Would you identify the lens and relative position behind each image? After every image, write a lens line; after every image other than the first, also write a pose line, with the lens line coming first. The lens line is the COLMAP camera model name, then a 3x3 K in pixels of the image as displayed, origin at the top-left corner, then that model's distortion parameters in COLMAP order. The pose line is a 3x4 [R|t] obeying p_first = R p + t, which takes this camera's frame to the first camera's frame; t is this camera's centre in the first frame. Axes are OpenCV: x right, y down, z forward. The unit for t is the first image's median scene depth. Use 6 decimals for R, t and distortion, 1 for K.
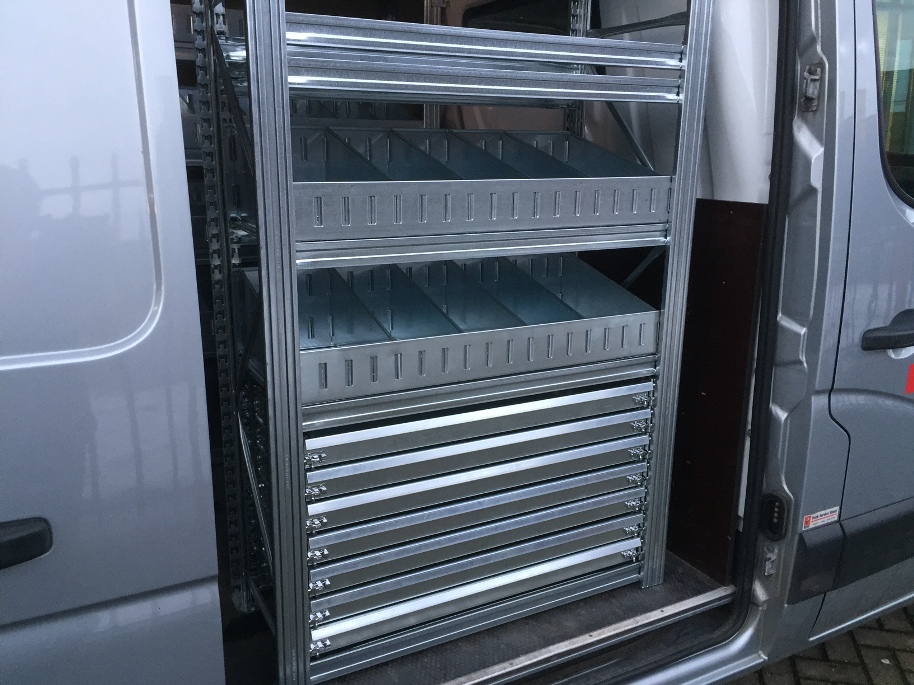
lens RADIAL K [[780.0, 0, 457.0], [0, 780.0, 342.5], [0, 0, 1]] dist [0.091270, -0.127376]
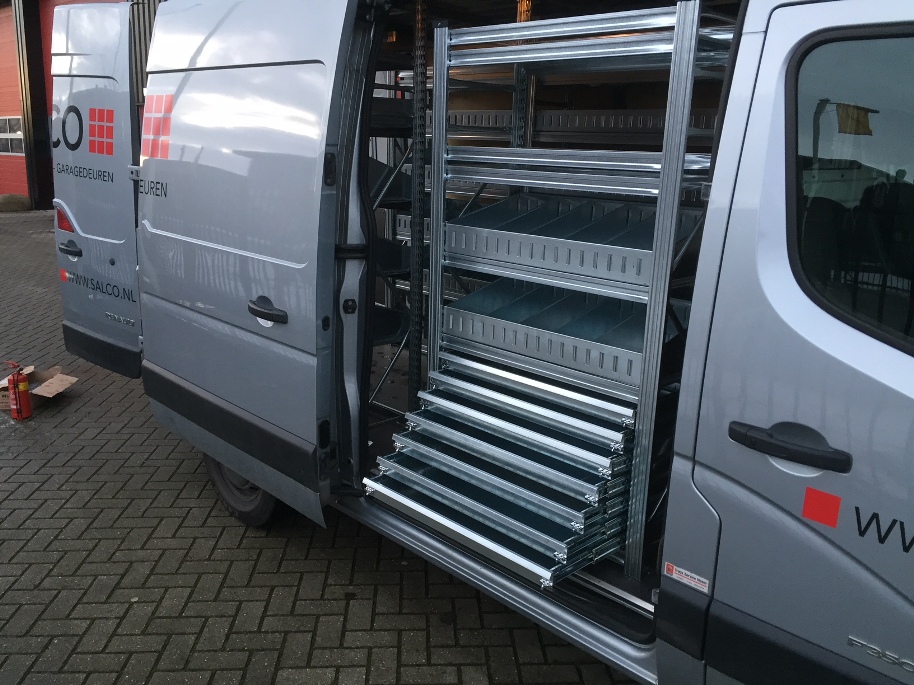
lens RADIAL K [[780.0, 0, 457.0], [0, 780.0, 342.5], [0, 0, 1]] dist [0.091270, -0.127376]
pose [[0.292545, 0.240407, -0.925539, 1.357114], [-0.259041, 0.951616, 0.165302, -0.192650], [0.920497, 0.191394, 0.340665, 0.289475]]
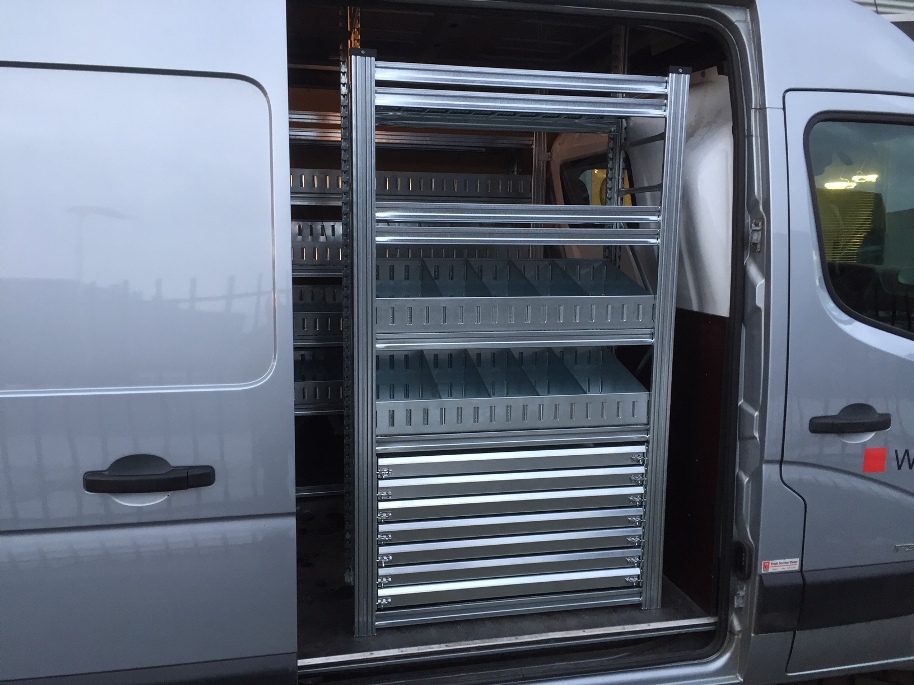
lens RADIAL K [[780.0, 0, 457.0], [0, 780.0, 342.5], [0, 0, 1]] dist [0.091270, -0.127376]
pose [[0.963013, 0.040706, -0.266363, 0.299050], [-0.068022, 0.993233, -0.094138, 0.024482], [0.260728, 0.108775, 0.959265, -0.396819]]
